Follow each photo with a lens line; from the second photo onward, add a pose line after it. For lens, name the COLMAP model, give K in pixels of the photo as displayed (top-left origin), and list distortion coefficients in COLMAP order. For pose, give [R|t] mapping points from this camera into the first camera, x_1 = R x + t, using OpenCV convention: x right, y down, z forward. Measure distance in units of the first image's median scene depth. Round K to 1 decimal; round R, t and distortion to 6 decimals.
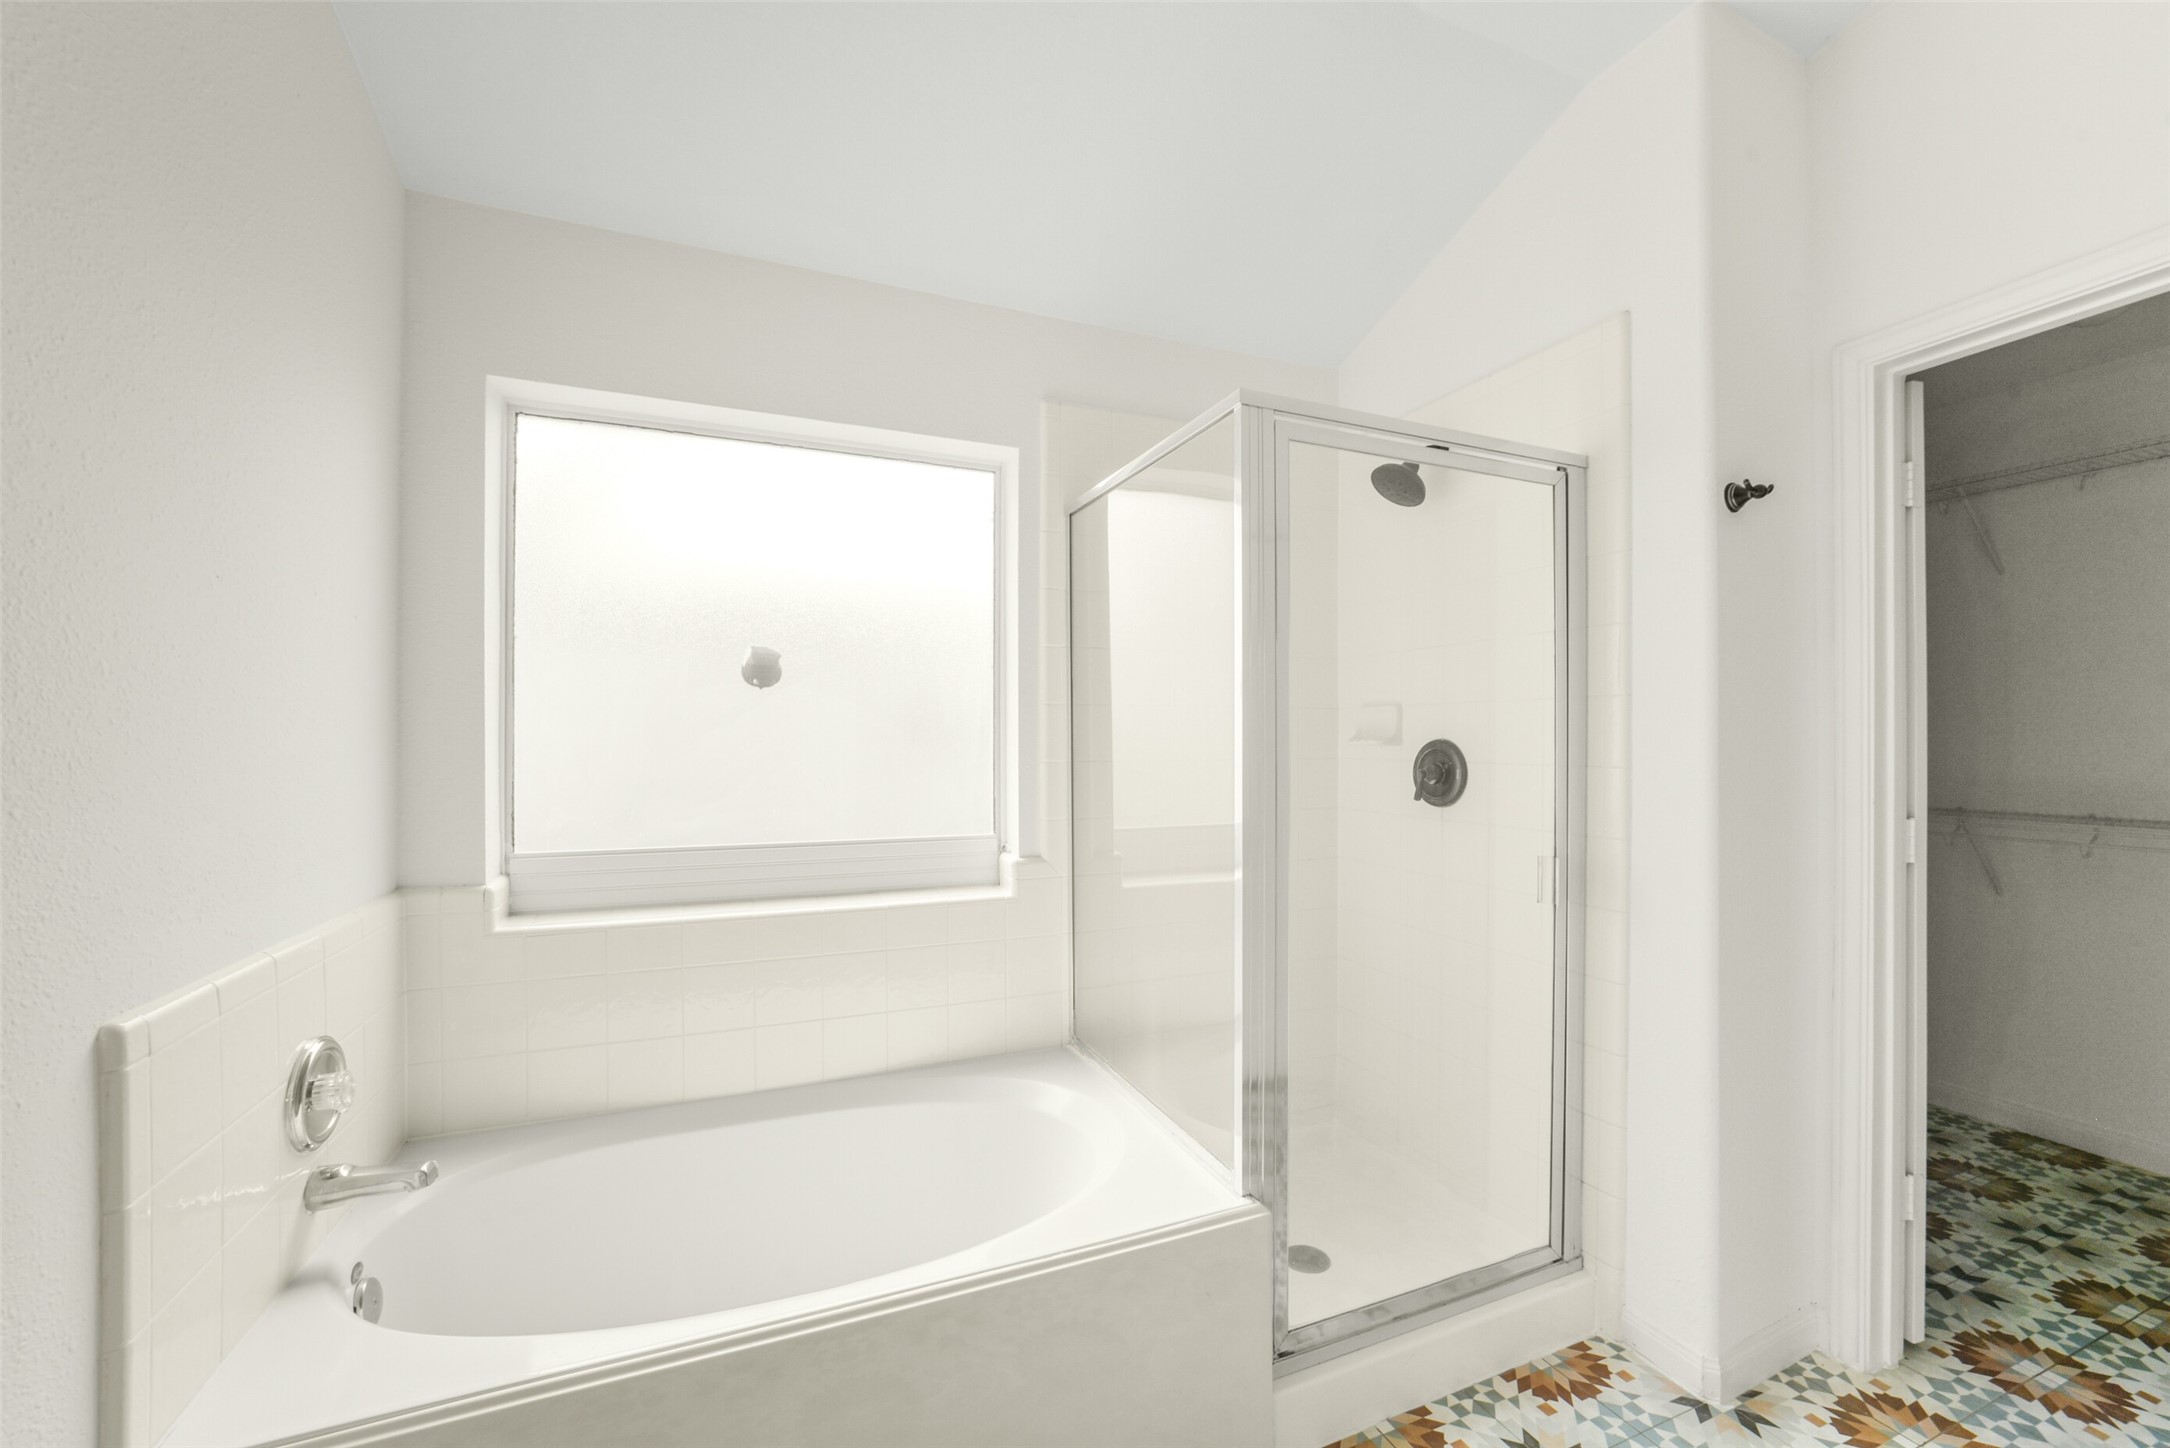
lens RADIAL K [[850.2, 0, 1079.7], [0, 850.2, 755.8], [0, 0, 1]] dist [-0.003294, 0.001563]
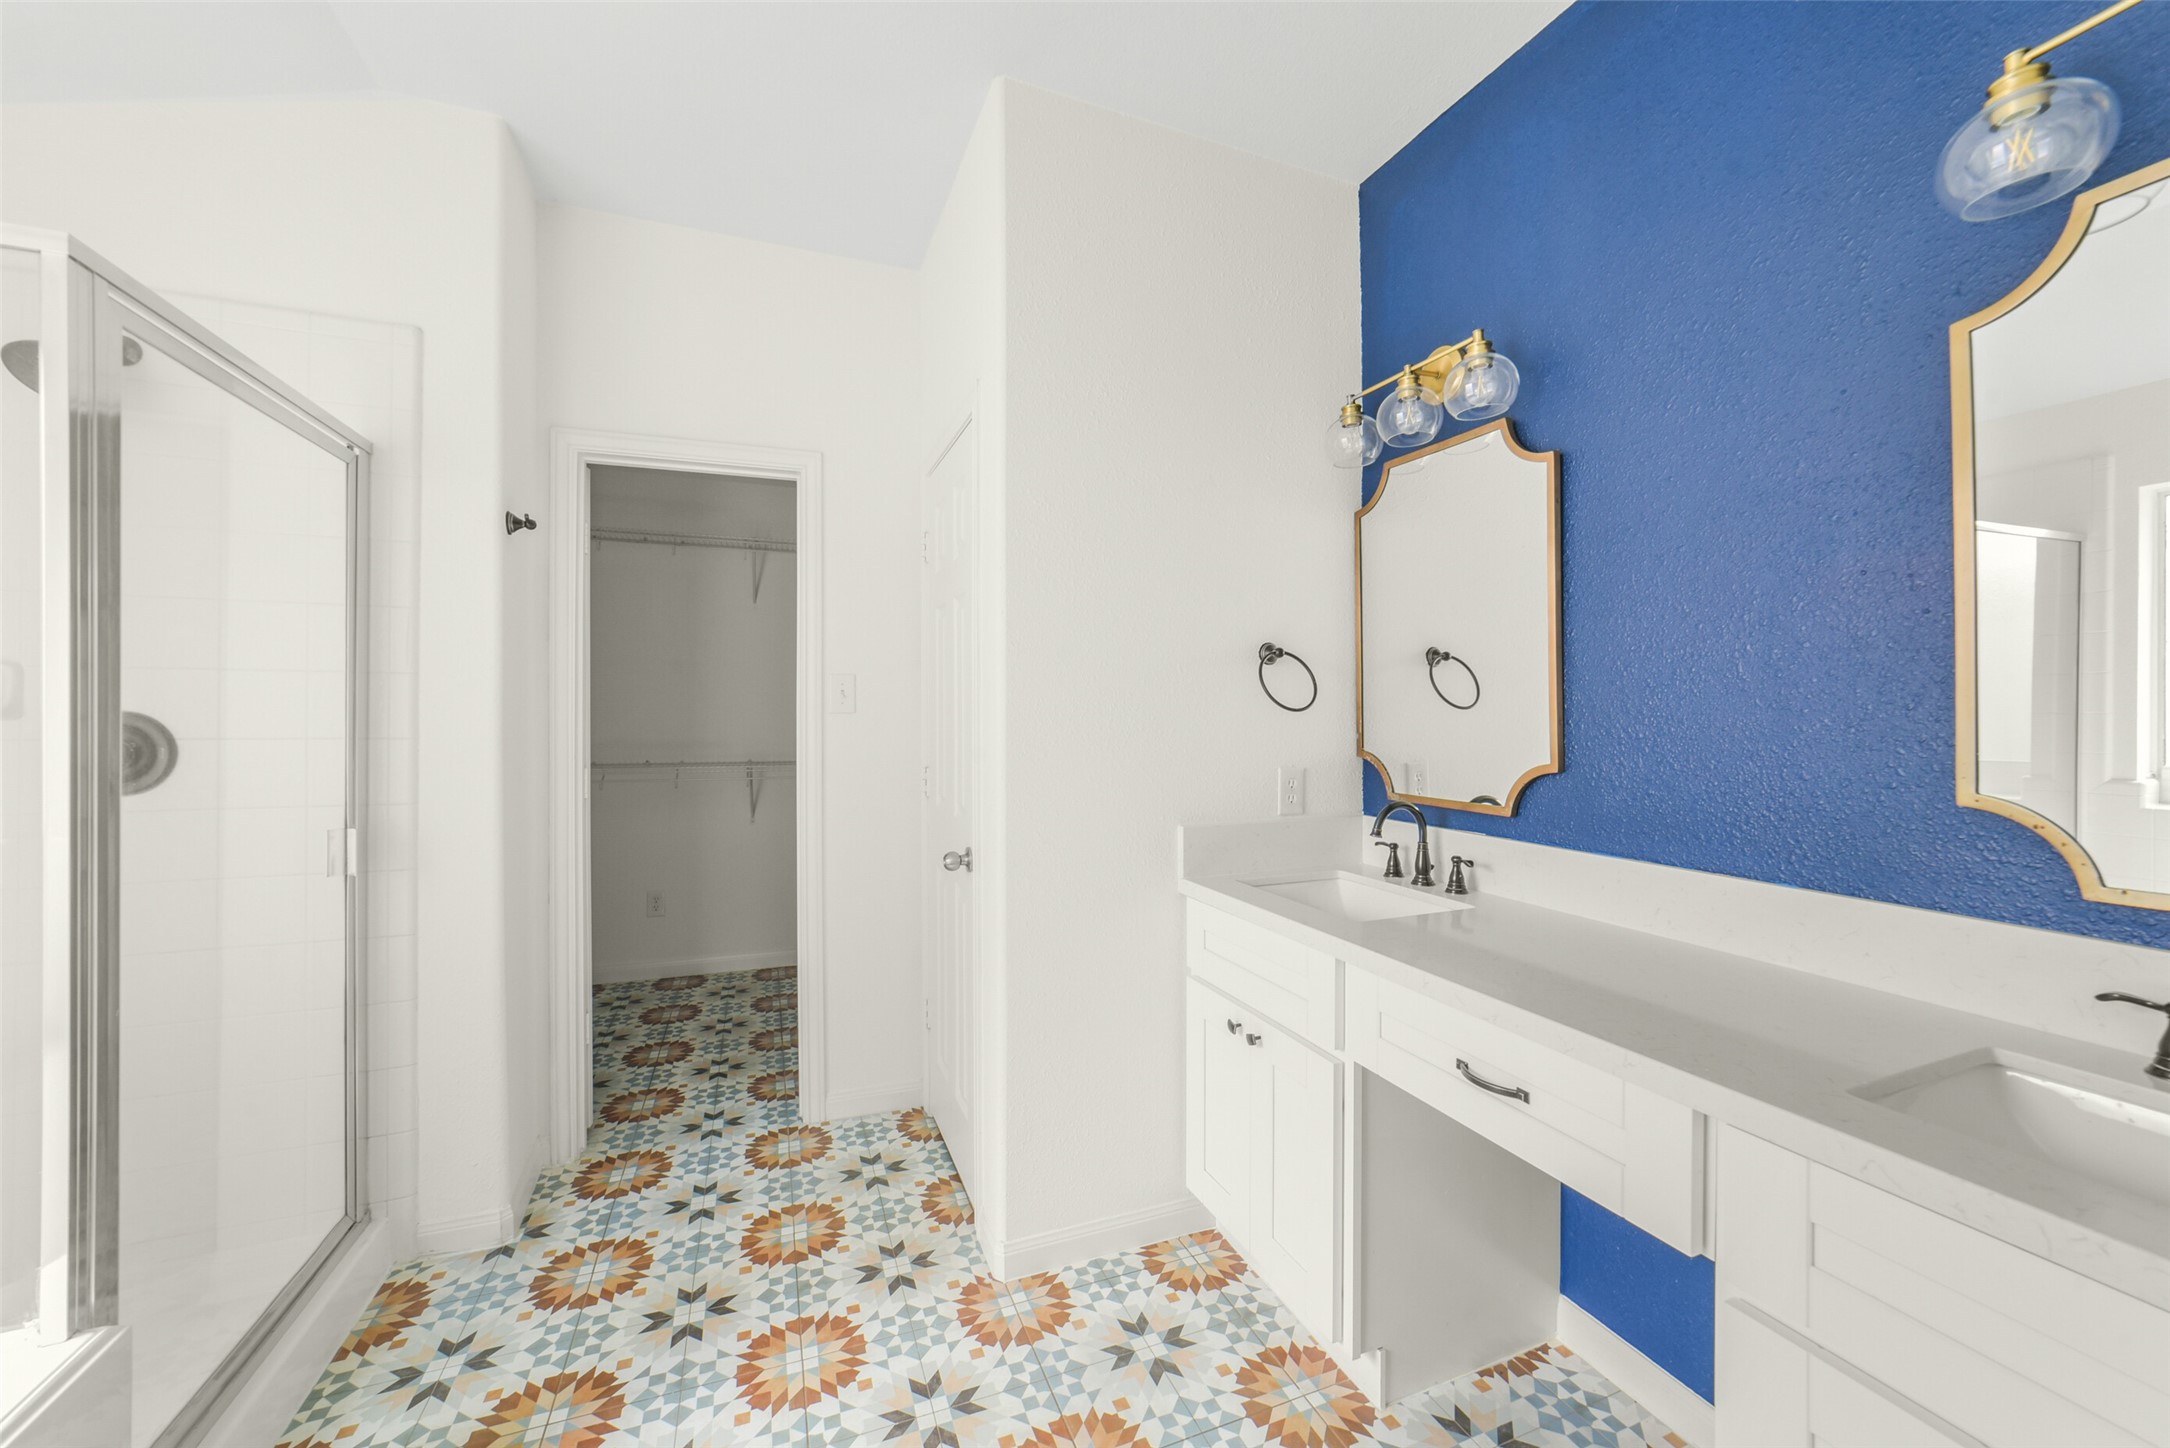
lens RADIAL K [[850.2, 0, 1083.6], [0, 850.2, 715.2], [0, 0, 1]] dist [-0.003294, 0.001563]
pose [[0.042225, -0.001161, 0.999107, -0.446797], [0.012707, 0.999919, 0.000625, -0.005101], [-0.999027, 0.012670, 0.042236, 0.084625]]
